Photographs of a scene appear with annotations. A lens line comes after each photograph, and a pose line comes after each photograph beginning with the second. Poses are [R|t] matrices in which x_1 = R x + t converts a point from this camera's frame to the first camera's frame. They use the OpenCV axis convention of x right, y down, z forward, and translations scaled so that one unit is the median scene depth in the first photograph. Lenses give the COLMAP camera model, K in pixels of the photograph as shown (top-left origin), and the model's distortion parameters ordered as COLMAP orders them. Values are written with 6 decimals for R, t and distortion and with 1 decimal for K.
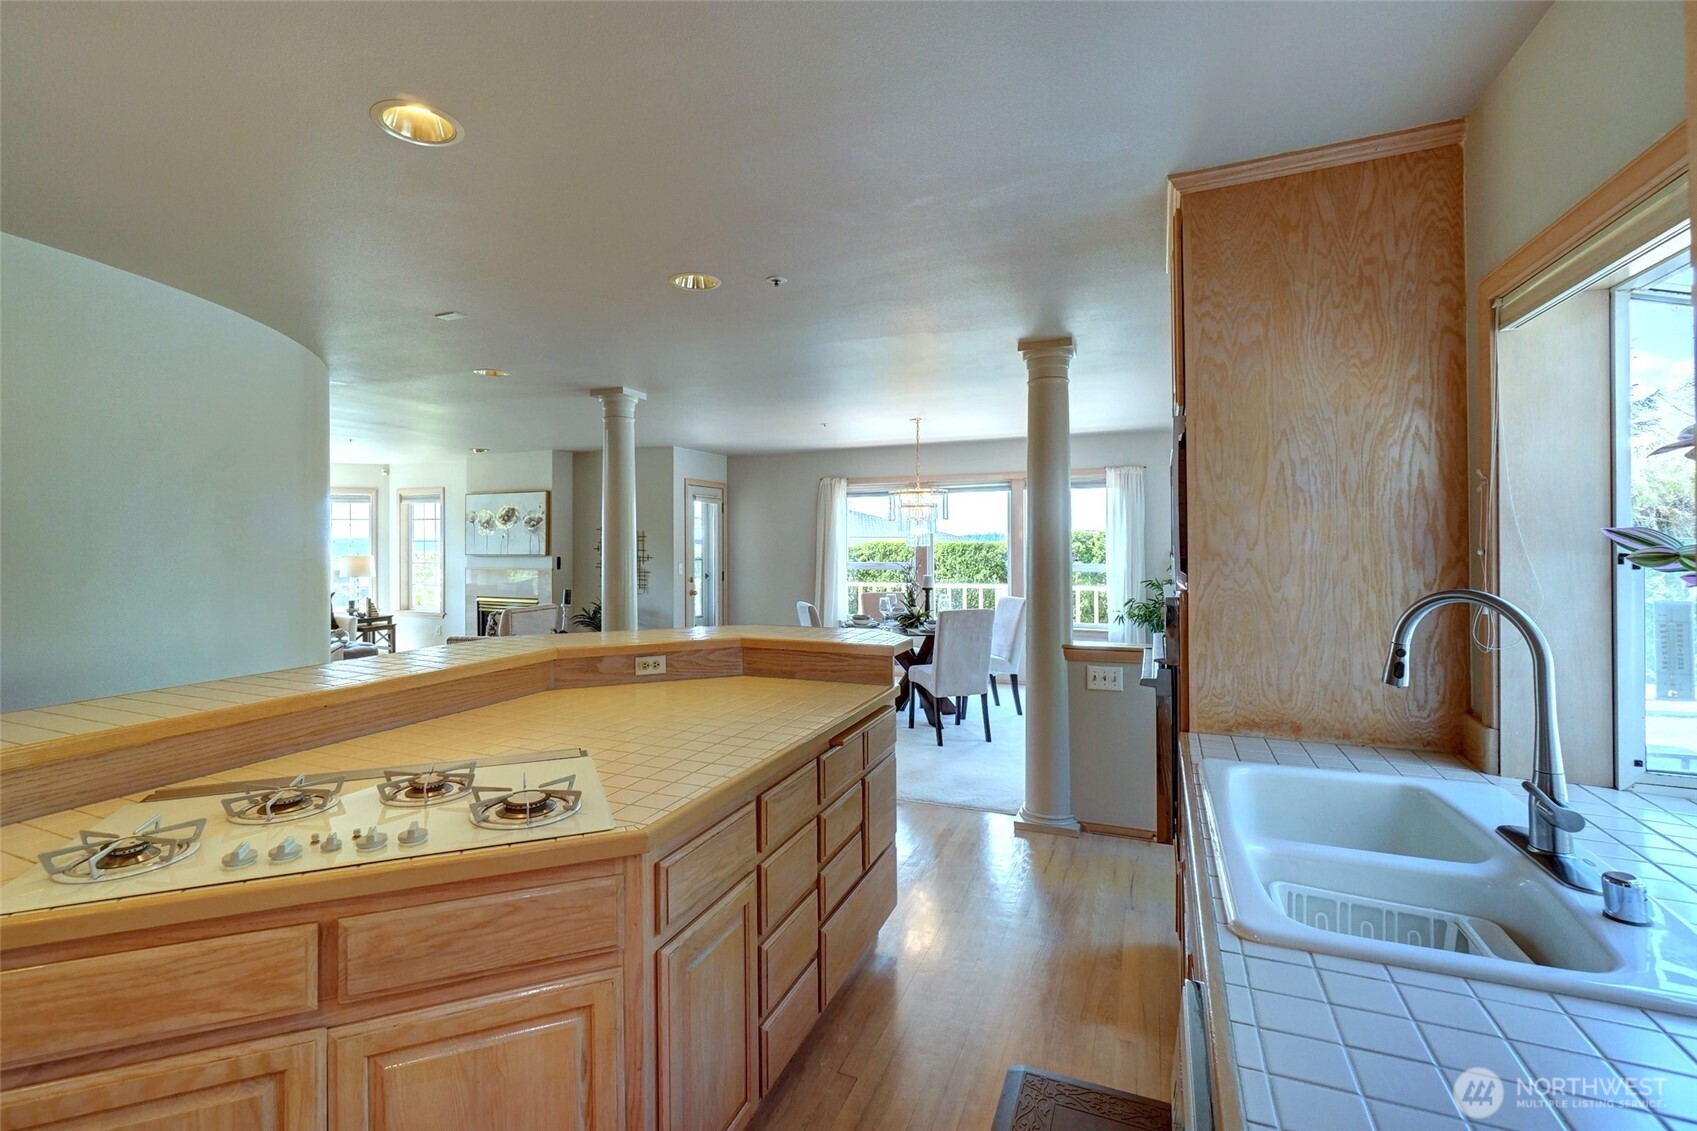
lens RADIAL K [[756.8, 0, 823.8], [0, 756.8, 541.3], [0, 0, 1]] dist [-0.002667, -0.000105]
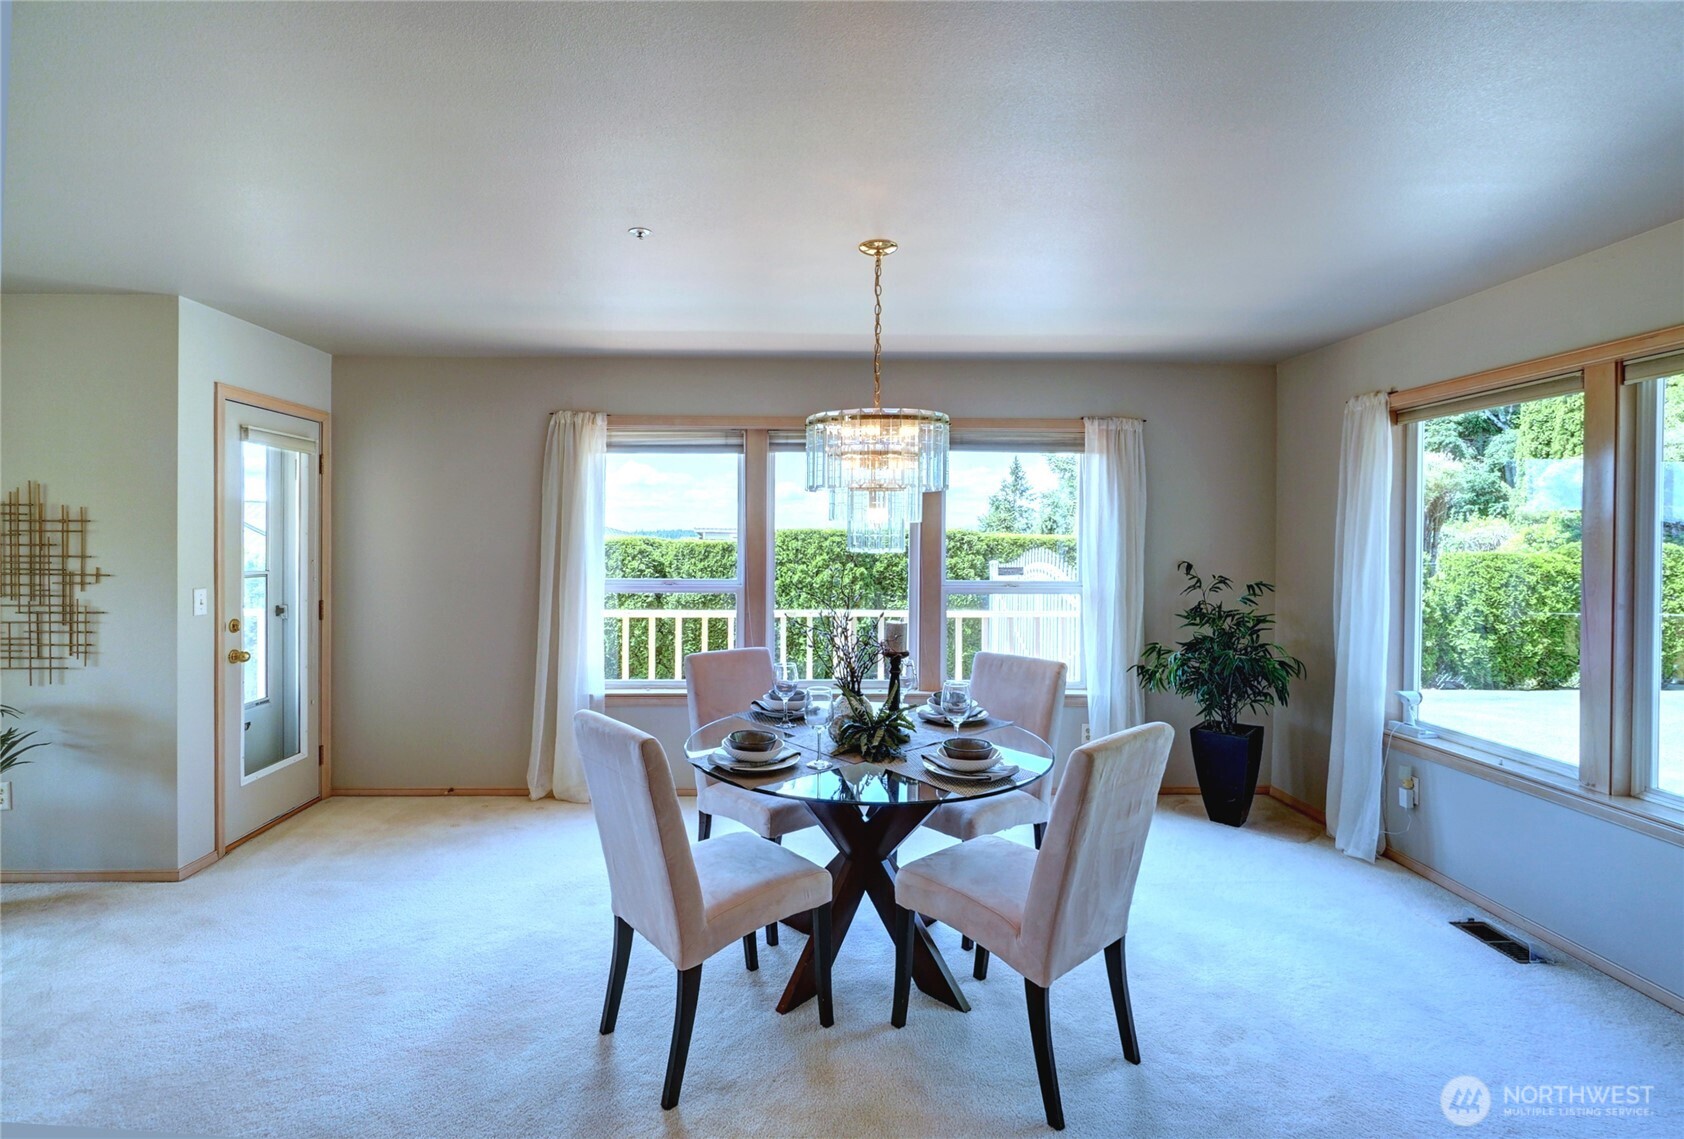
lens RADIAL K [[781.3, 0, 811.3], [0, 781.3, 545.5], [0, 0, 1]] dist [-0.000049, 0.000442]
pose [[0.906675, 0.005921, 0.421788, -0.066671], [-0.009390, 0.999937, 0.006147, 0.000328], [-0.421725, -0.009534, 0.906674, 0.467044]]
